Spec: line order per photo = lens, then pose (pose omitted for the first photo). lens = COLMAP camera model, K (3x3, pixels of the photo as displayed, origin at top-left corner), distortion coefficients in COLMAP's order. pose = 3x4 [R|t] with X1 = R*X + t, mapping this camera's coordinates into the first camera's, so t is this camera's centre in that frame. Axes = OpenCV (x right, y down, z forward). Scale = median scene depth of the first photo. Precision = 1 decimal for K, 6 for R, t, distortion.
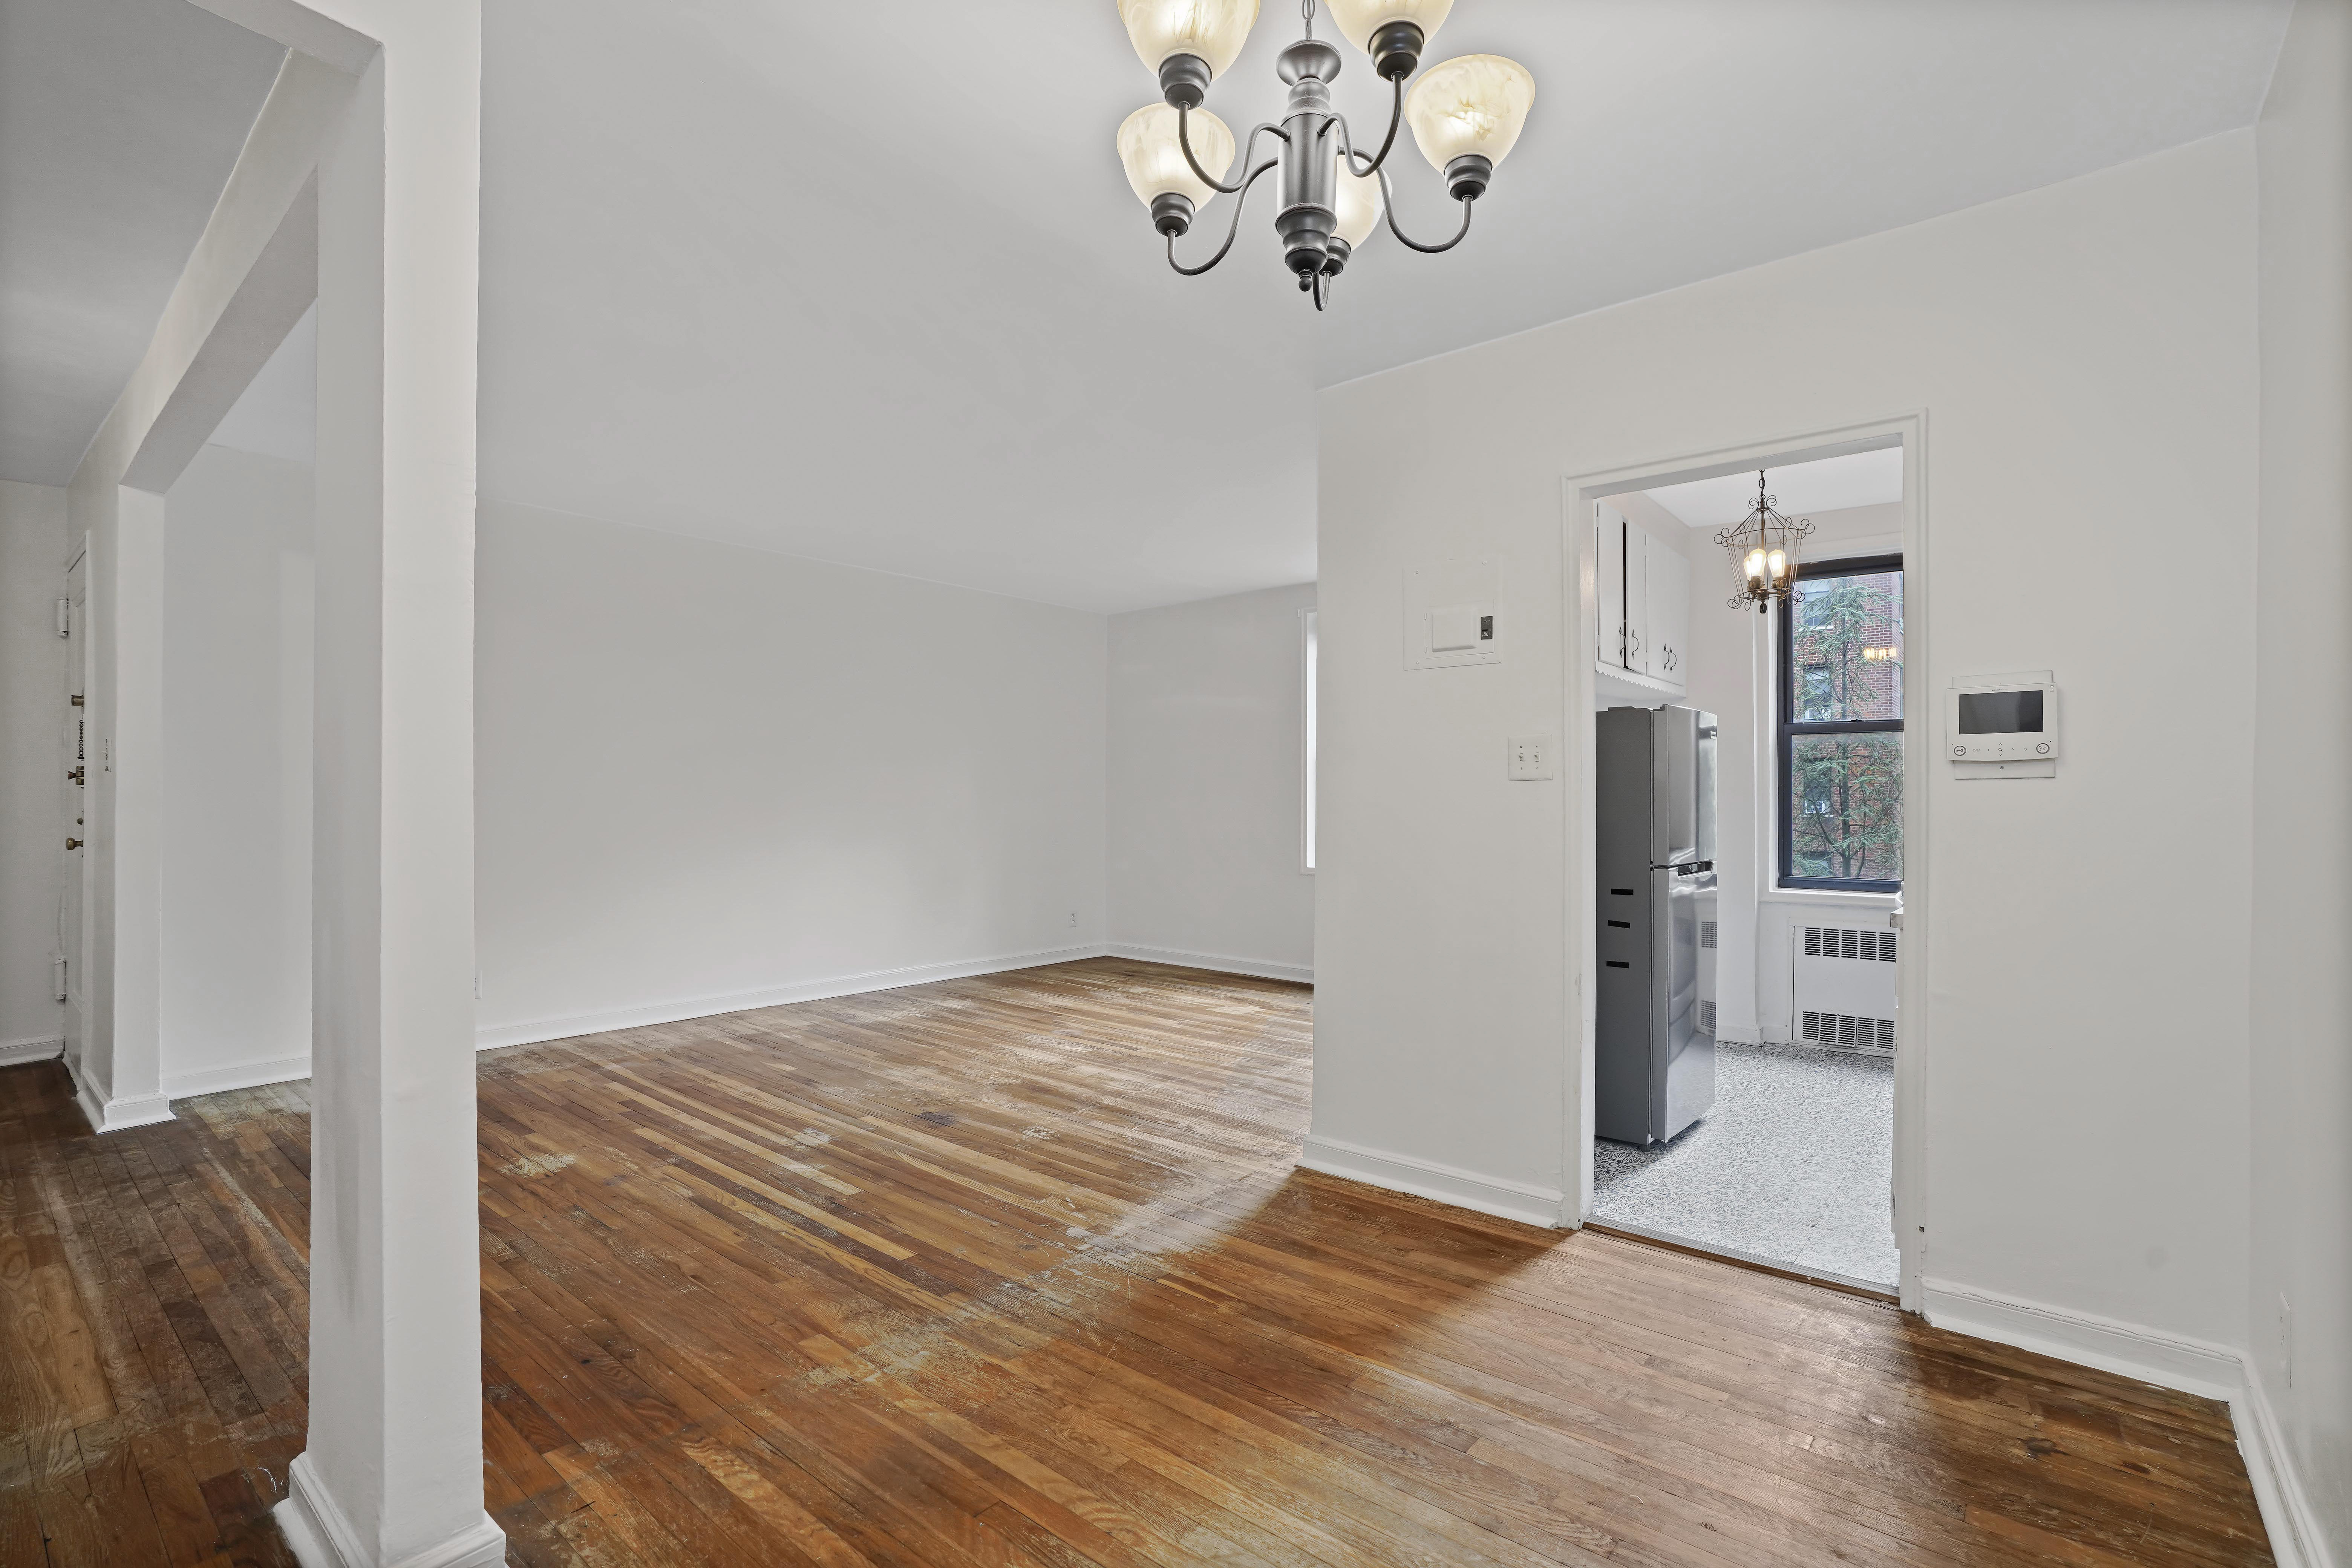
lens RADIAL K [[1075.4, 0, 1207.4], [0, 1075.4, 793.7], [0, 0, 1]] dist [-0.056813, 0.027429]
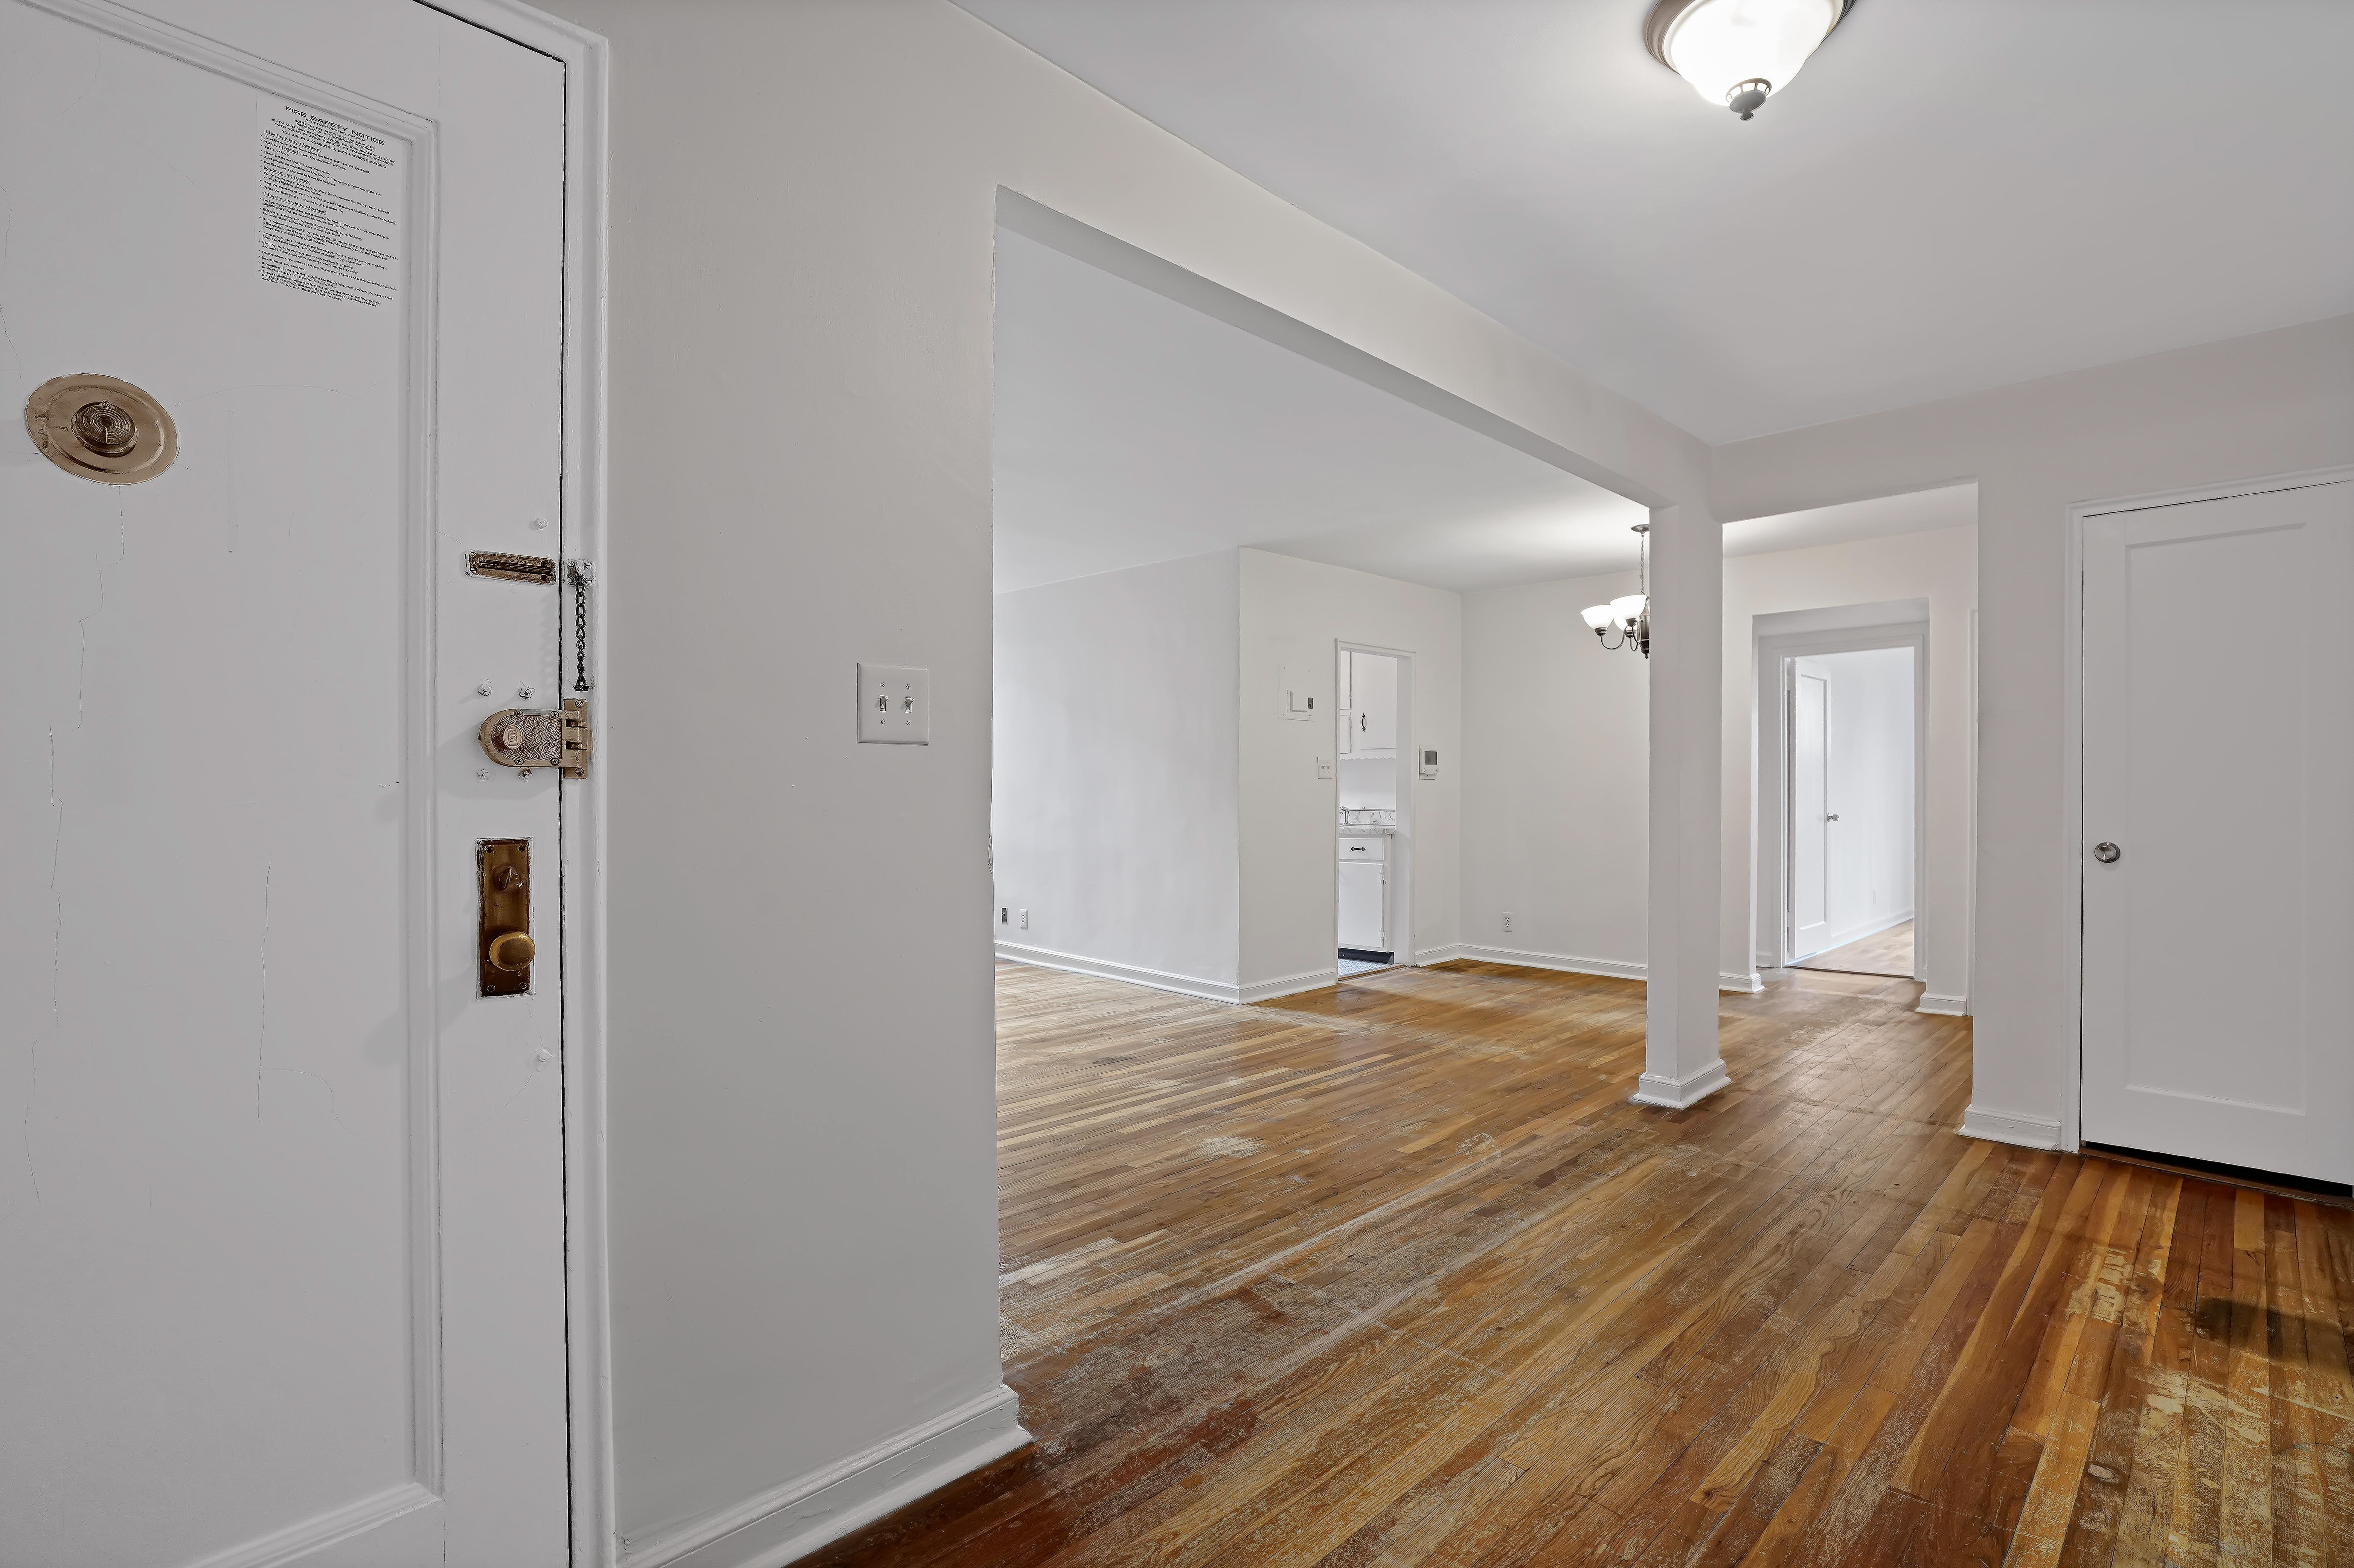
lens RADIAL K [[1100.5, 0, 1177.0], [0, 1100.5, 784.0], [0, 0, 1]] dist [-0.064385, 0.029414]
pose [[0.117358, -0.002268, 0.993087, -1.737779], [-0.003316, 0.999991, 0.002676, -0.004176], [-0.993084, -0.003607, 0.117349, 0.947360]]
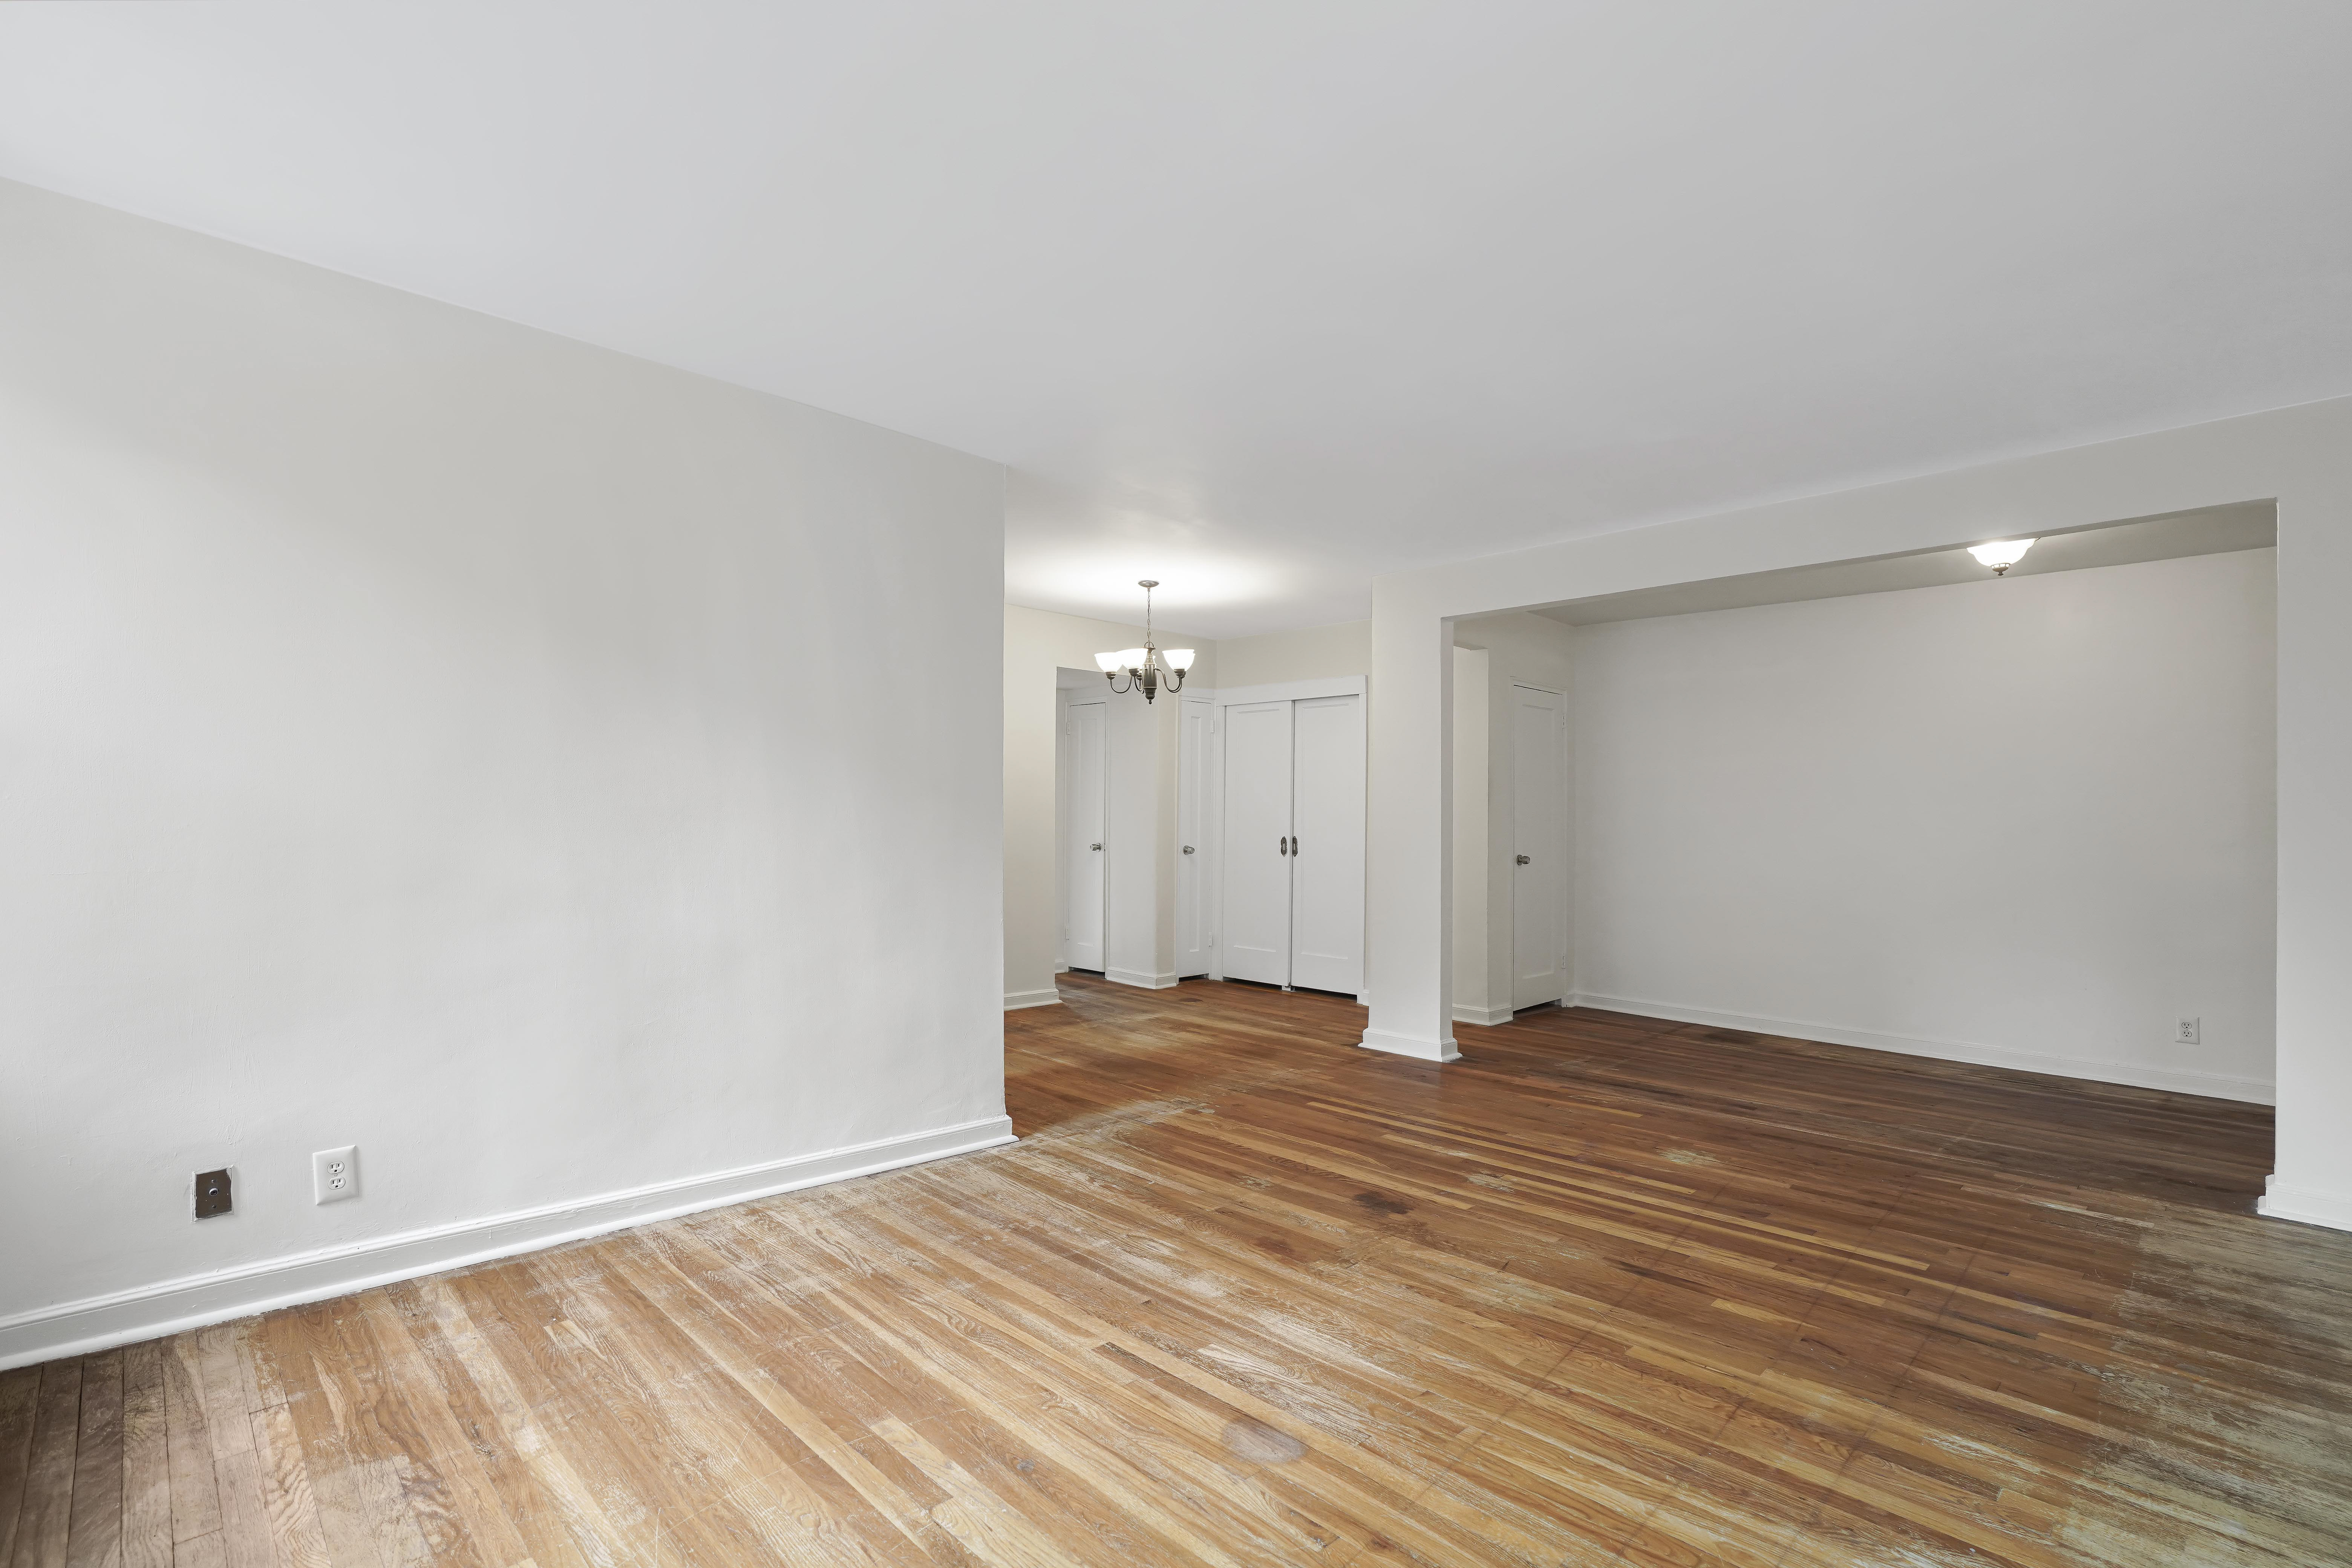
lens RADIAL K [[1088.8, 0, 1189.8], [0, 1088.8, 805.2], [0, 0, 1]] dist [-0.056504, 0.028467]
pose [[-0.993428, -0.016874, 0.113211, -0.234009], [-0.018918, 0.999676, -0.017007, 0.007719], [-0.112887, -0.019037, -0.993425, 2.248870]]
